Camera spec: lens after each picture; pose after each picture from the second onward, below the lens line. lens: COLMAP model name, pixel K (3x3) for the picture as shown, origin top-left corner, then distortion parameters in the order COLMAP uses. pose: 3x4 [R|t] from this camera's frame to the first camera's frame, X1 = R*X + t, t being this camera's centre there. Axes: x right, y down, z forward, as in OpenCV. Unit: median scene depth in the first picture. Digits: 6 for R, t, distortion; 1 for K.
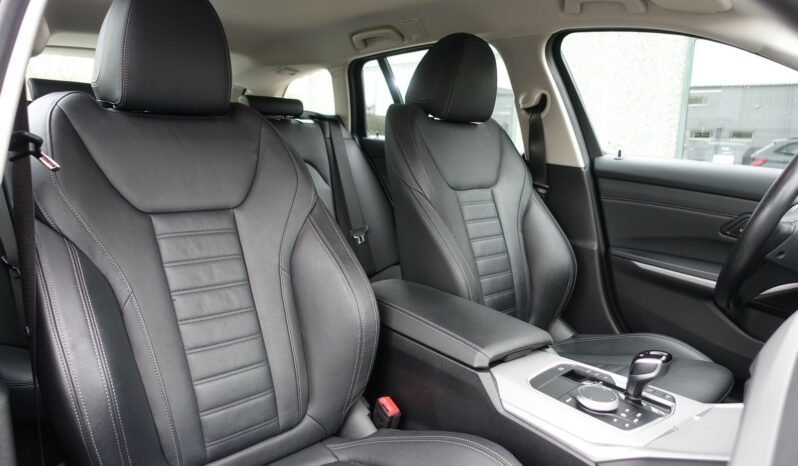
lens RADIAL K [[545.7, 0, 399.0], [0, 545.7, 233.0], [0, 0, 1]] dist [-0.001364, -0.000395]
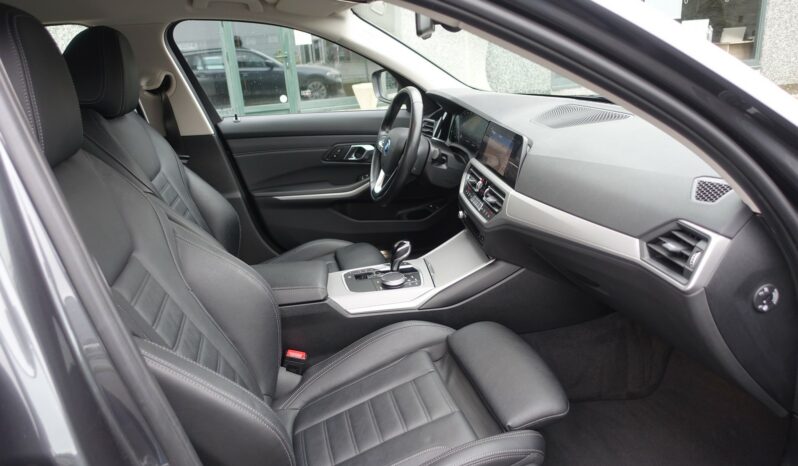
lens RADIAL K [[545.7, 0, 399.0], [0, 545.7, 233.0], [0, 0, 1]] dist [-0.001364, -0.000395]
pose [[0.515665, -0.347850, 0.783001, -0.532165], [0.235068, 0.936247, 0.261120, -0.156818], [-0.823913, 0.049408, 0.564559, 0.020631]]
